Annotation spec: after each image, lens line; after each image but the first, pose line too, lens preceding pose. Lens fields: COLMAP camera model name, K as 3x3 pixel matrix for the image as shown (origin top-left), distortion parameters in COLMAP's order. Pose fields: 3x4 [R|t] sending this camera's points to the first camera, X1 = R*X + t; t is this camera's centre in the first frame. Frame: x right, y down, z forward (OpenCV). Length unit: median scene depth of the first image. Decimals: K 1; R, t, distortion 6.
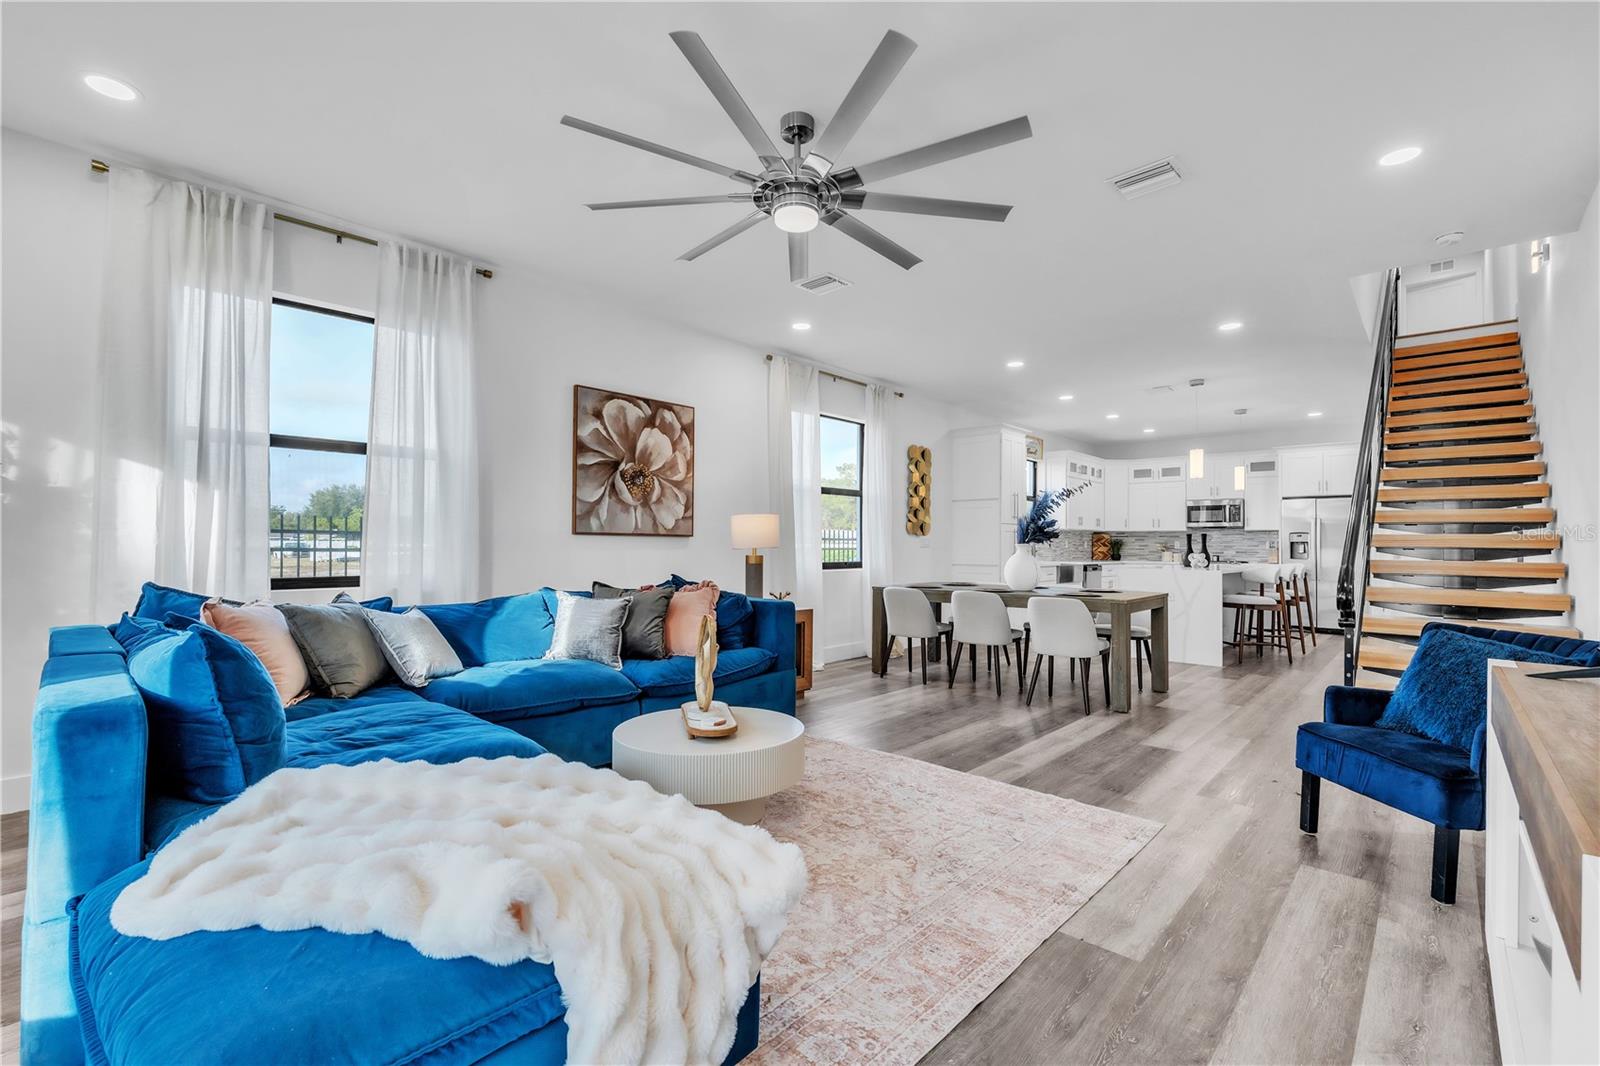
lens RADIAL K [[695.3, 0, 796.6], [0, 695.3, 534.3], [0, 0, 1]] dist [-0.003124, 0.000319]
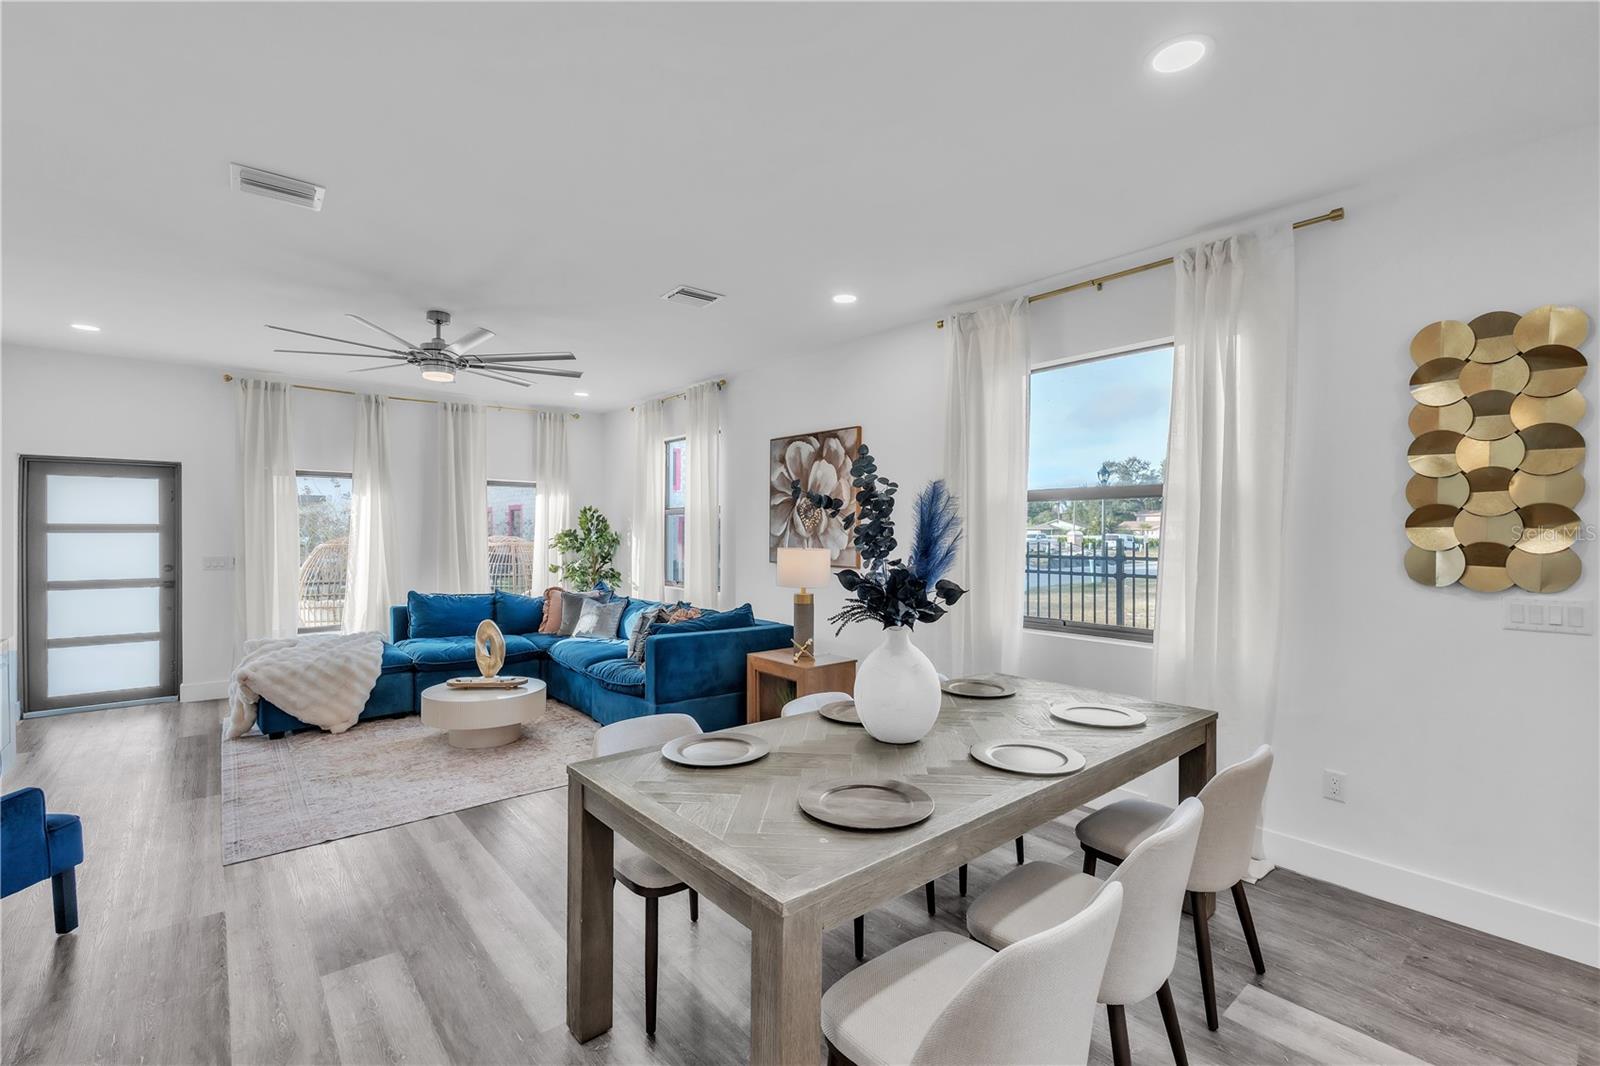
lens RADIAL K [[695.3, 0, 796.6], [0, 695.3, 534.3], [0, 0, 1]] dist [-0.003124, 0.000319]
pose [[-0.117739, -0.007841, -0.993014, 0.821923], [0.004512, 0.999954, -0.008431, -0.037408], [0.993034, -0.005473, -0.117699, 1.111161]]
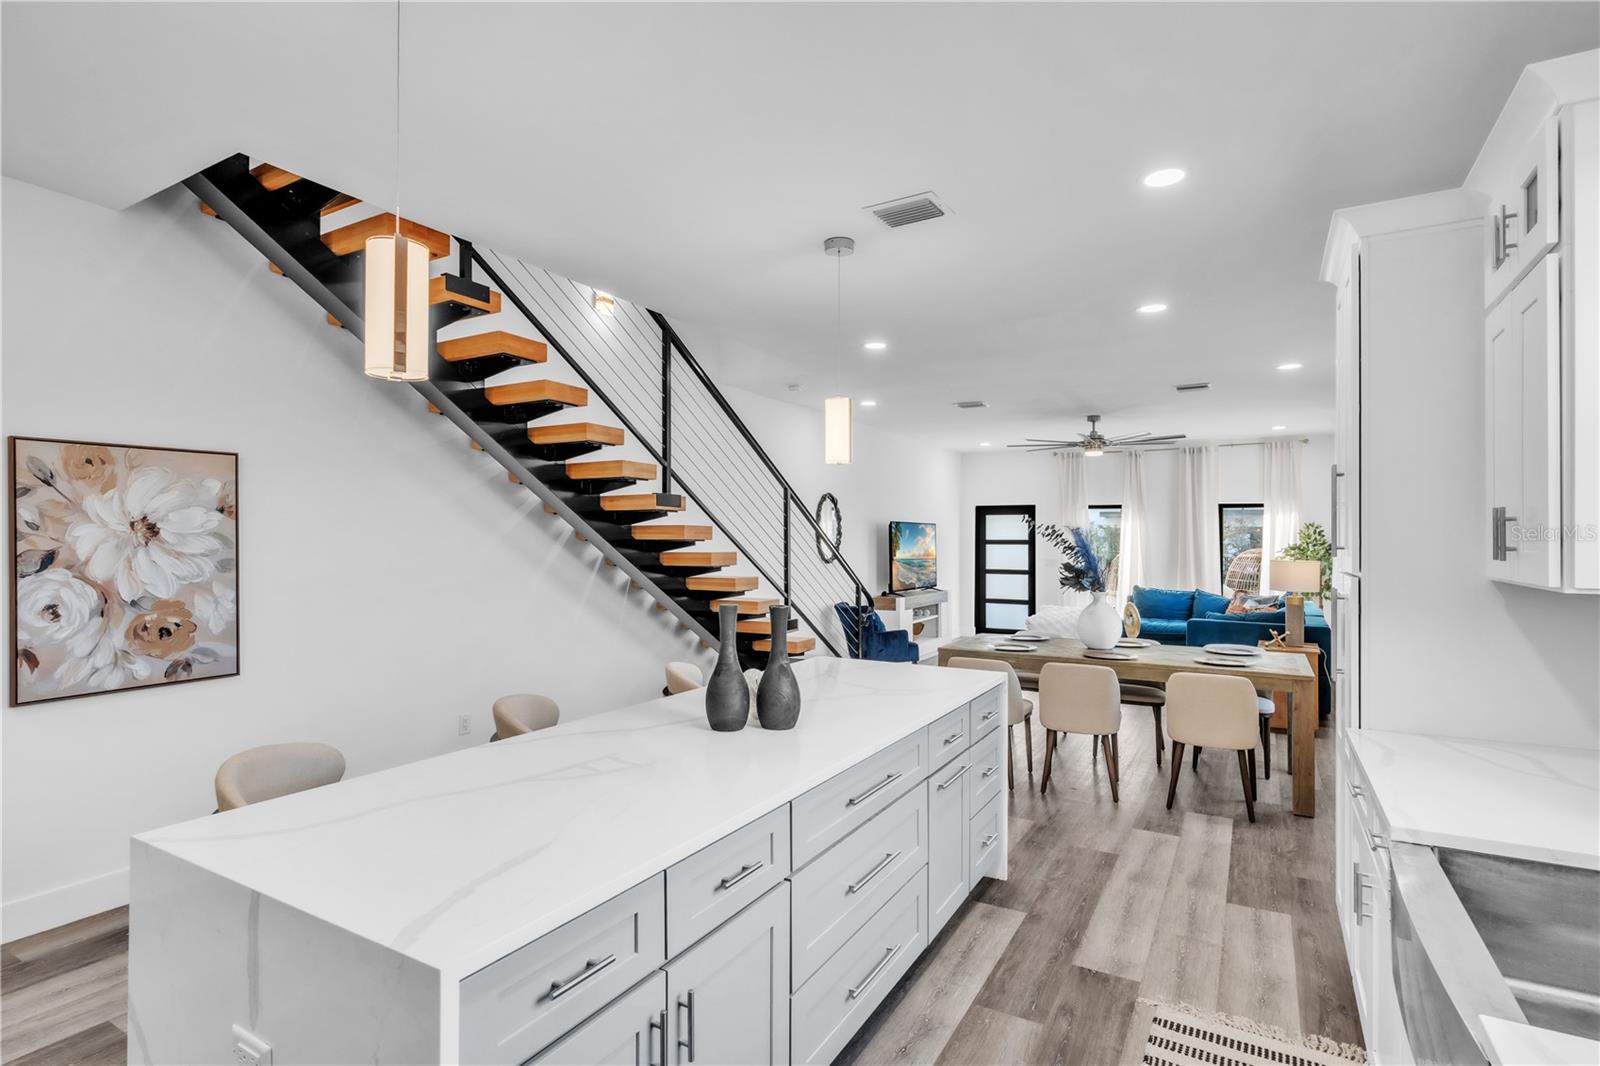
lens RADIAL K [[786.9, 0, 800.0], [0, 786.9, 533.0], [0, 0, 1]] dist [-0.001153, 0.000452]
pose [[-0.974421, -0.016515, -0.224121, 0.990865], [-0.012627, 0.999744, -0.018768, -0.036659], [0.224374, -0.015458, -0.974381, 2.060601]]
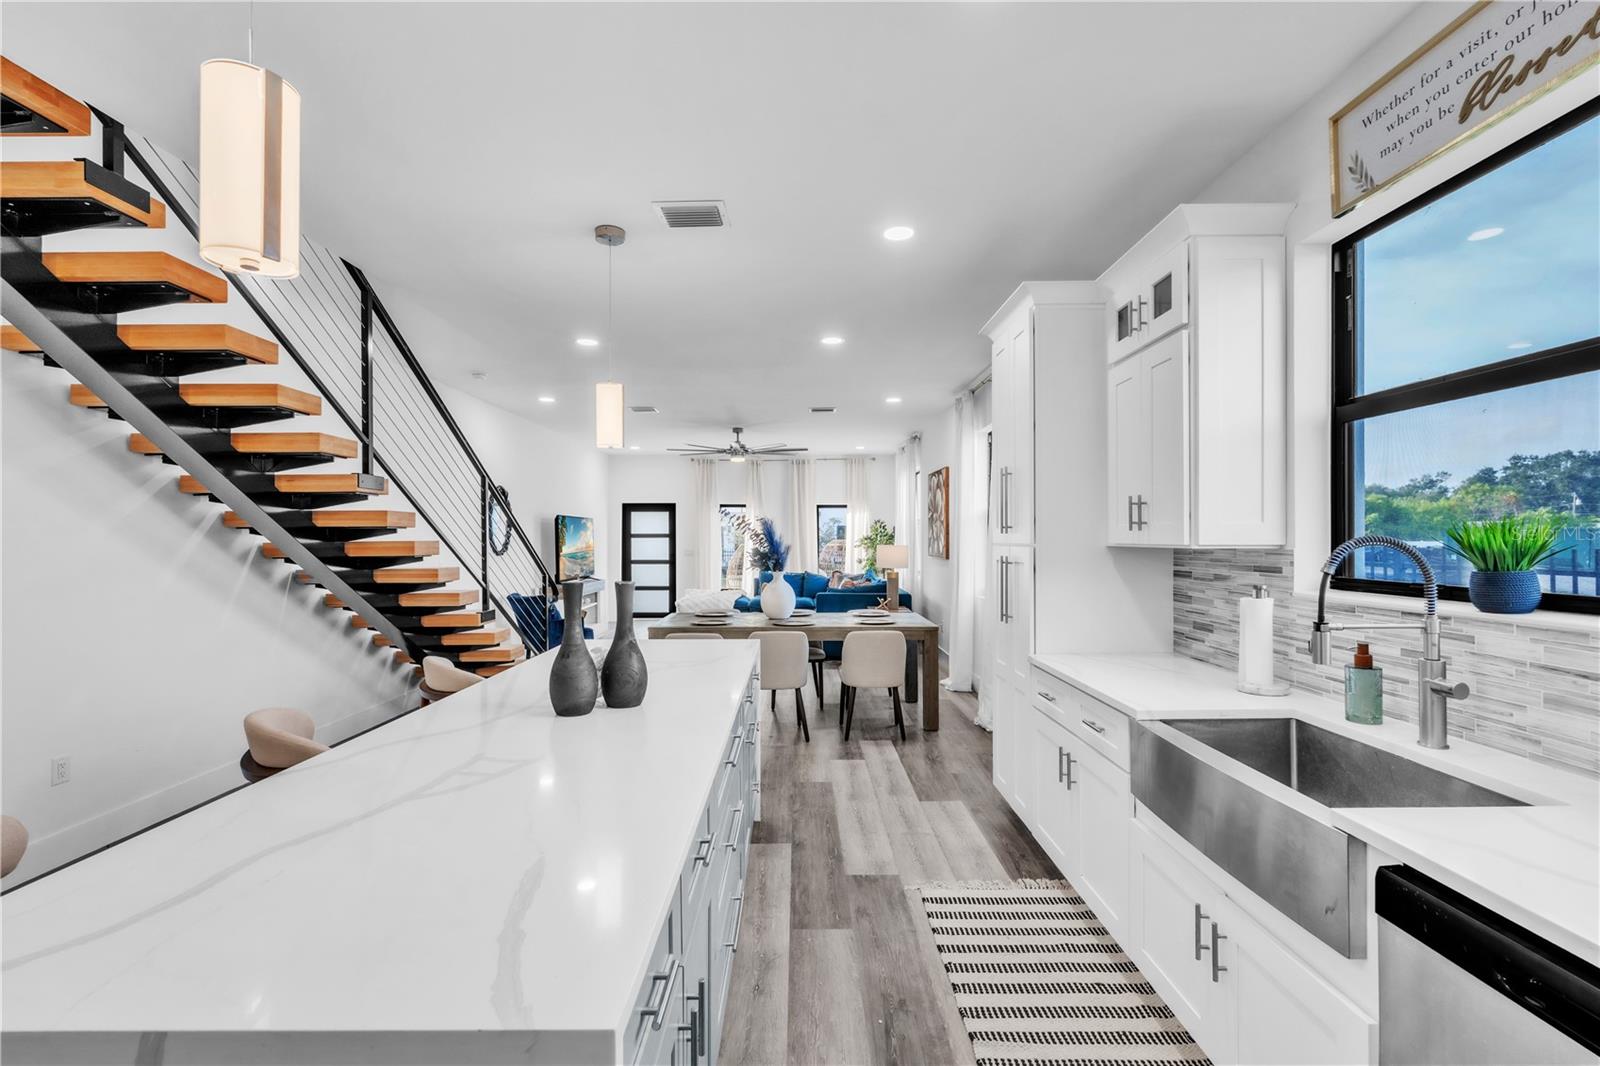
lens RADIAL K [[695.3, 0, 796.6], [0, 695.3, 534.3], [0, 0, 1]] dist [-0.003124, 0.000319]
pose [[-0.730754, -0.013329, -0.682510, 1.106954], [-0.000632, 0.999822, -0.018849, -0.021939], [0.682640, -0.013342, -0.730633, 1.963752]]
